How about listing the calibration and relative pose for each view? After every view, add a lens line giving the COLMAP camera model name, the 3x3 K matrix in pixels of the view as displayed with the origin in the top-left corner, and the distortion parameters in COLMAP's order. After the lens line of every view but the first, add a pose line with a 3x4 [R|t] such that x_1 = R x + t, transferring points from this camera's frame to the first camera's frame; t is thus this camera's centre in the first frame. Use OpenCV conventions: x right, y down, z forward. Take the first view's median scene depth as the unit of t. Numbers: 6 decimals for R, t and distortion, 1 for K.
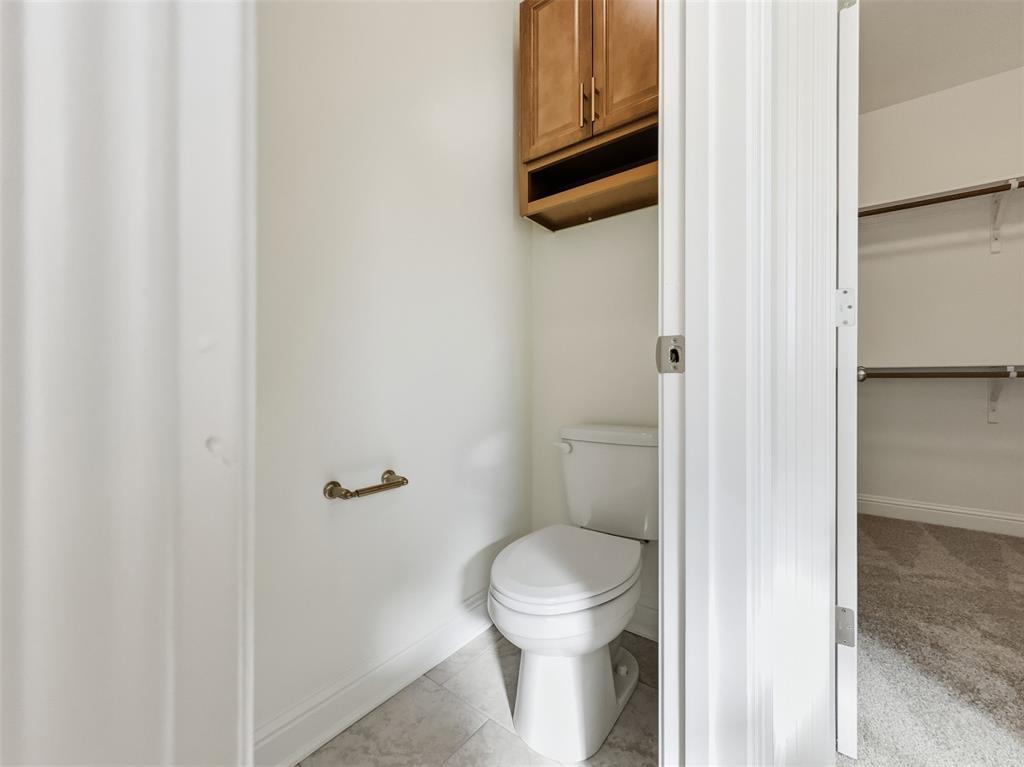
lens RADIAL K [[419.1, 0, 512.0], [0, 419.1, 383.9], [0, 0, 1]] dist [0.001155, 0.000564]
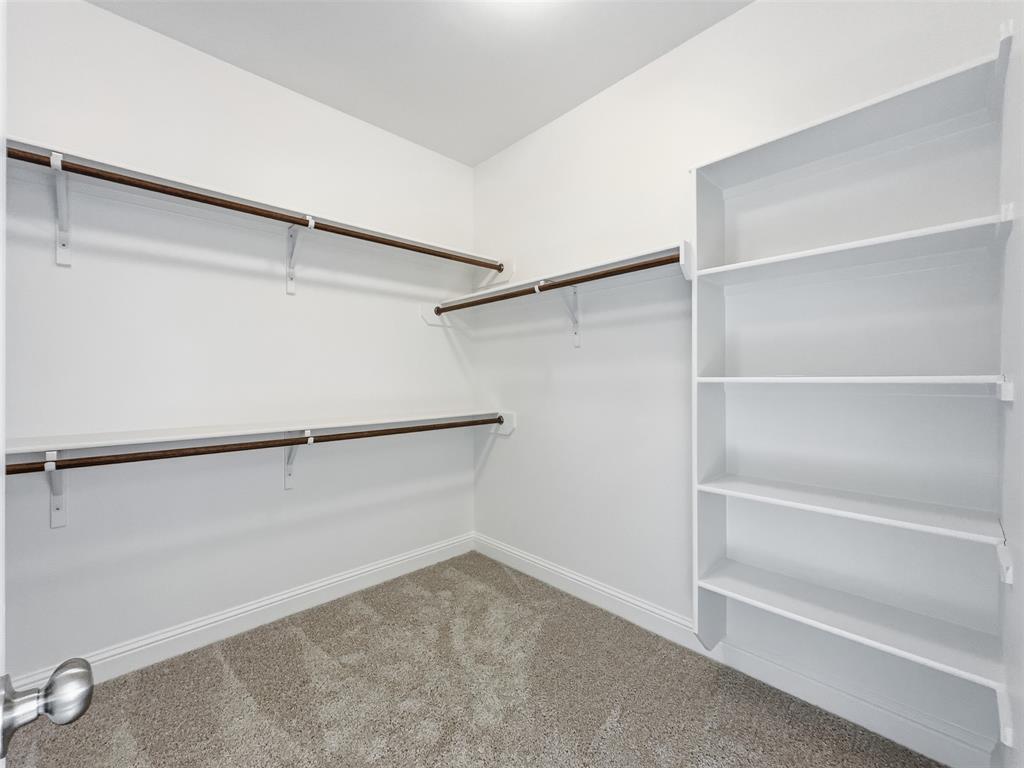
lens RADIAL K [[419.1, 0, 511.5], [0, 419.1, 381.9], [0, 0, 1]] dist [0.001155, 0.000564]
pose [[0.151352, -0.008839, 0.988440, 0.372943], [-0.003309, 0.999950, 0.009449, -0.144595], [-0.988474, -0.004701, 0.151315, 0.430238]]
